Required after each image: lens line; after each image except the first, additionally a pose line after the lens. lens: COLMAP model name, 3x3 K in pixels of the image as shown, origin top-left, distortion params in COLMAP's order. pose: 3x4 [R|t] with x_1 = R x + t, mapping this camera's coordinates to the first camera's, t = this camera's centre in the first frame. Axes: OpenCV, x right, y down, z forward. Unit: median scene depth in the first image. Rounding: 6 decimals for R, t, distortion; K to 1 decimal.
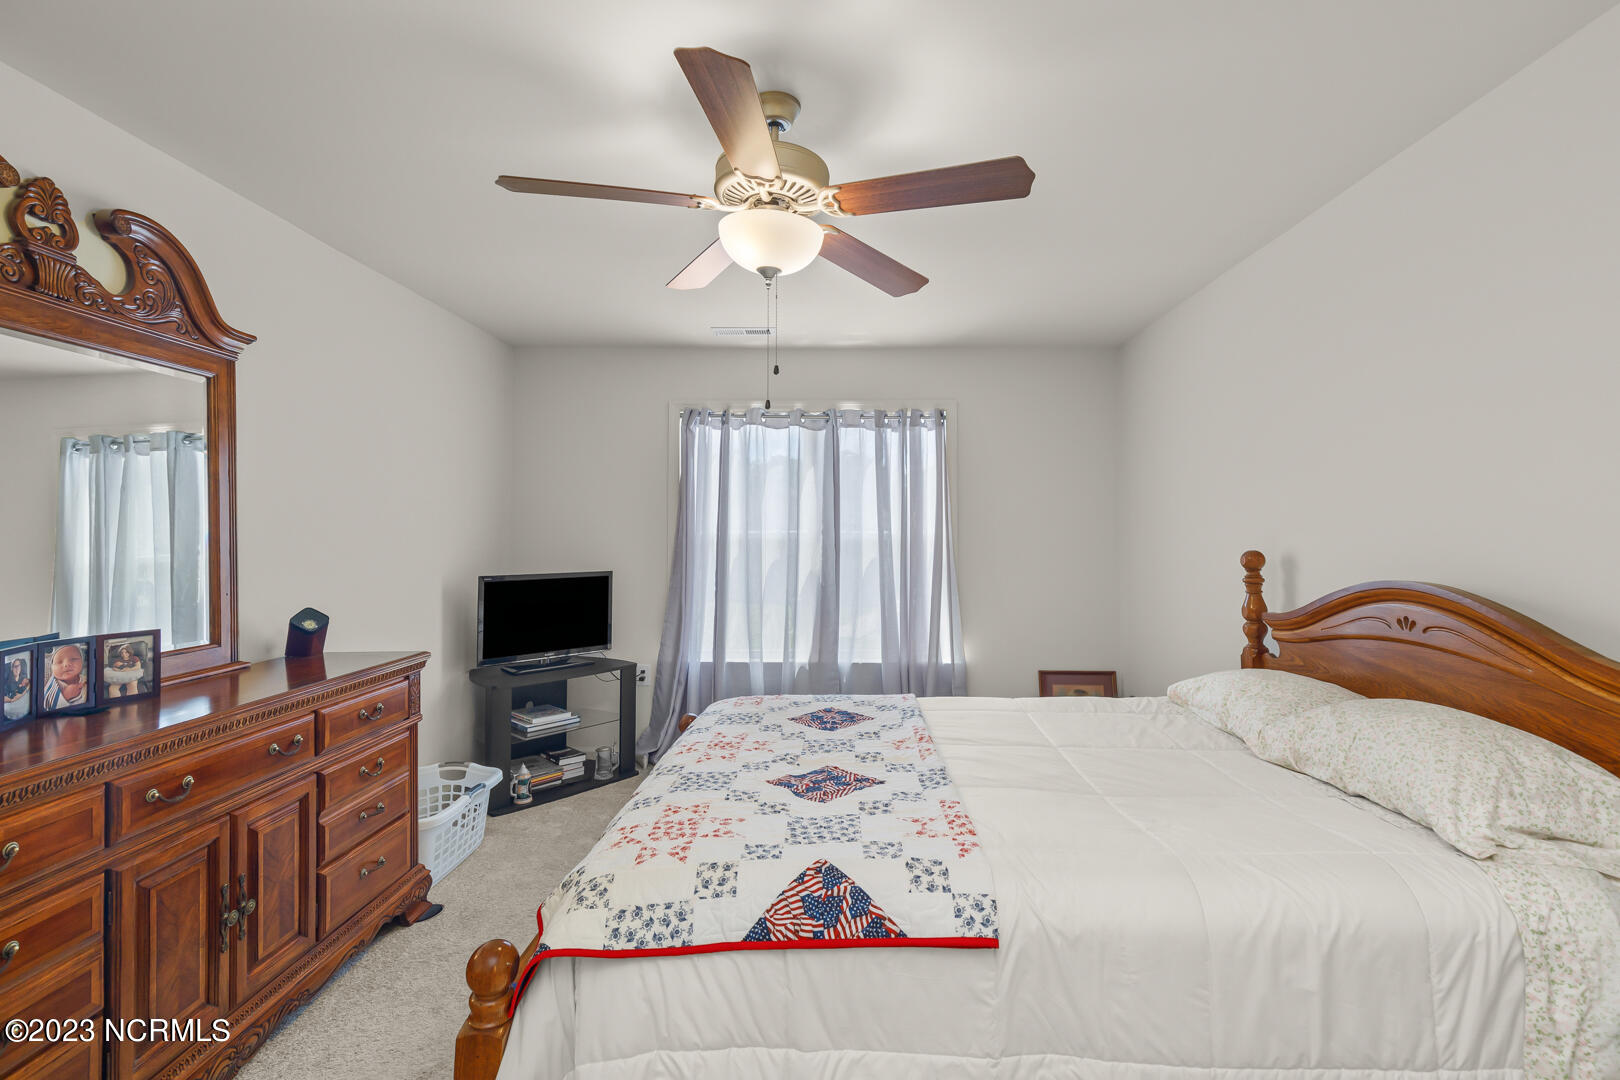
lens RADIAL K [[740.2, 0, 811.2], [0, 740.2, 531.6], [0, 0, 1]] dist [0.009225, -0.006519]
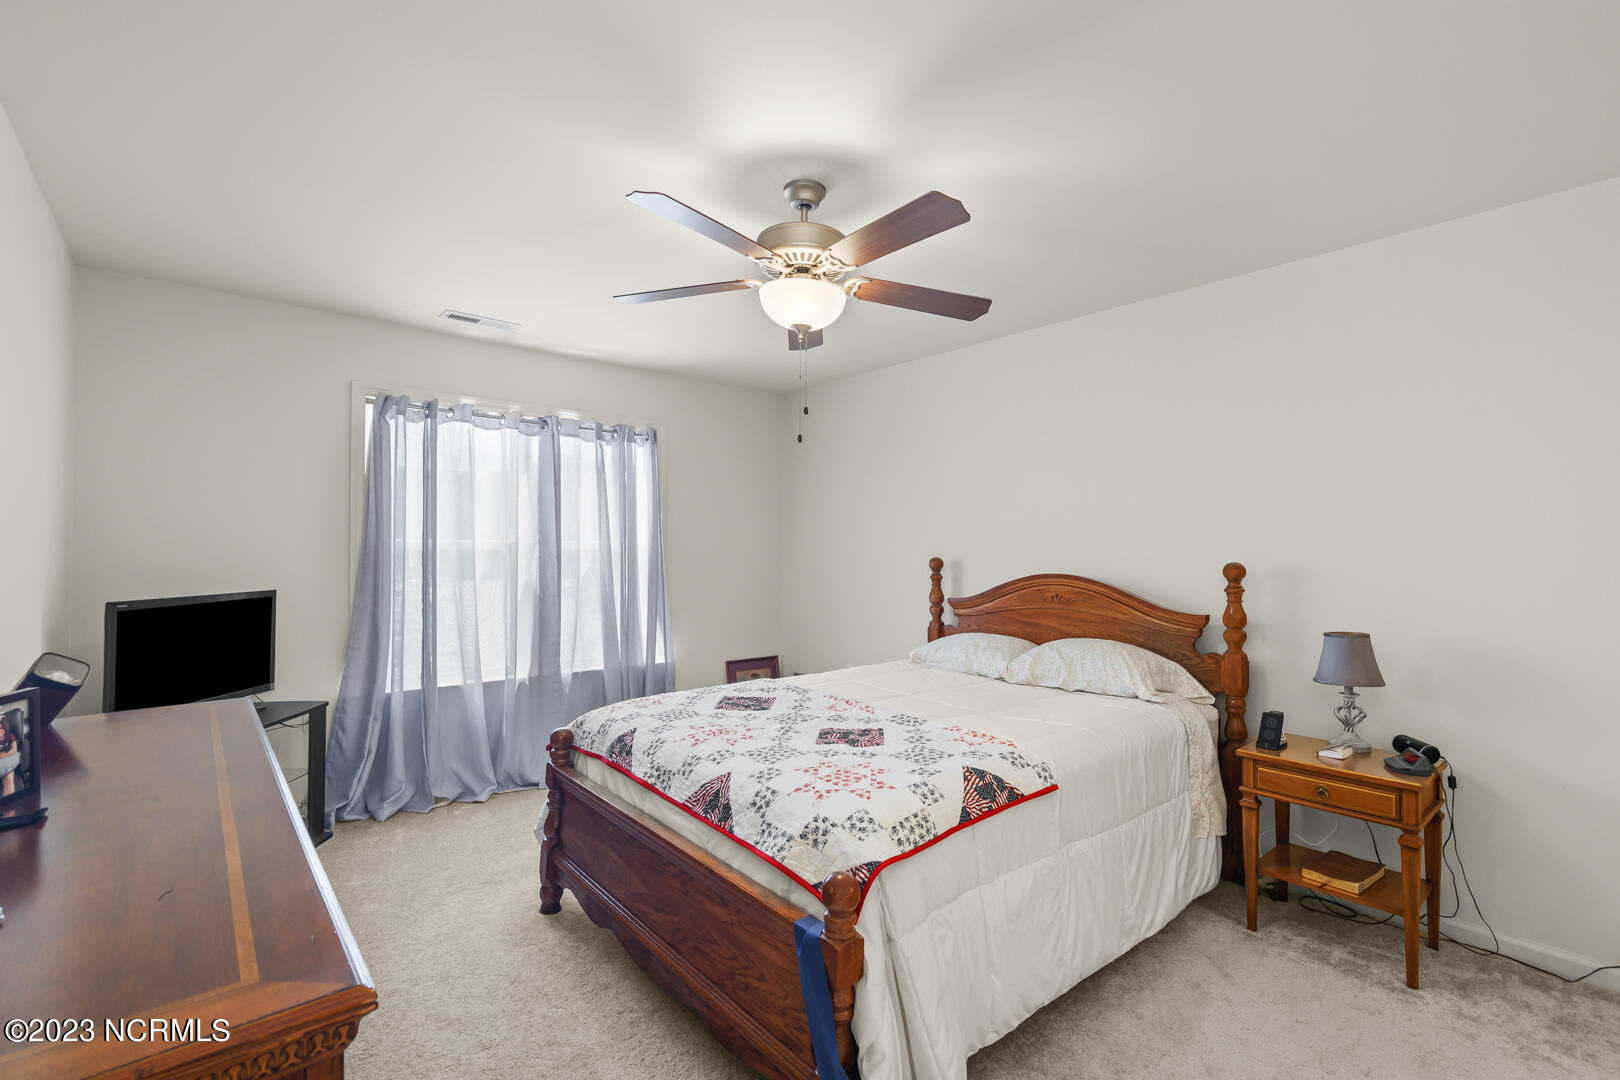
lens RADIAL K [[740.2, 0, 829.6], [0, 740.2, 556.1], [0, 0, 1]] dist [0.009225, -0.006519]
pose [[0.739769, -0.005296, 0.672840, -0.367273], [-0.008069, 0.999827, 0.016741, 0.000017], [-0.672813, -0.017814, 0.739598, 0.028618]]
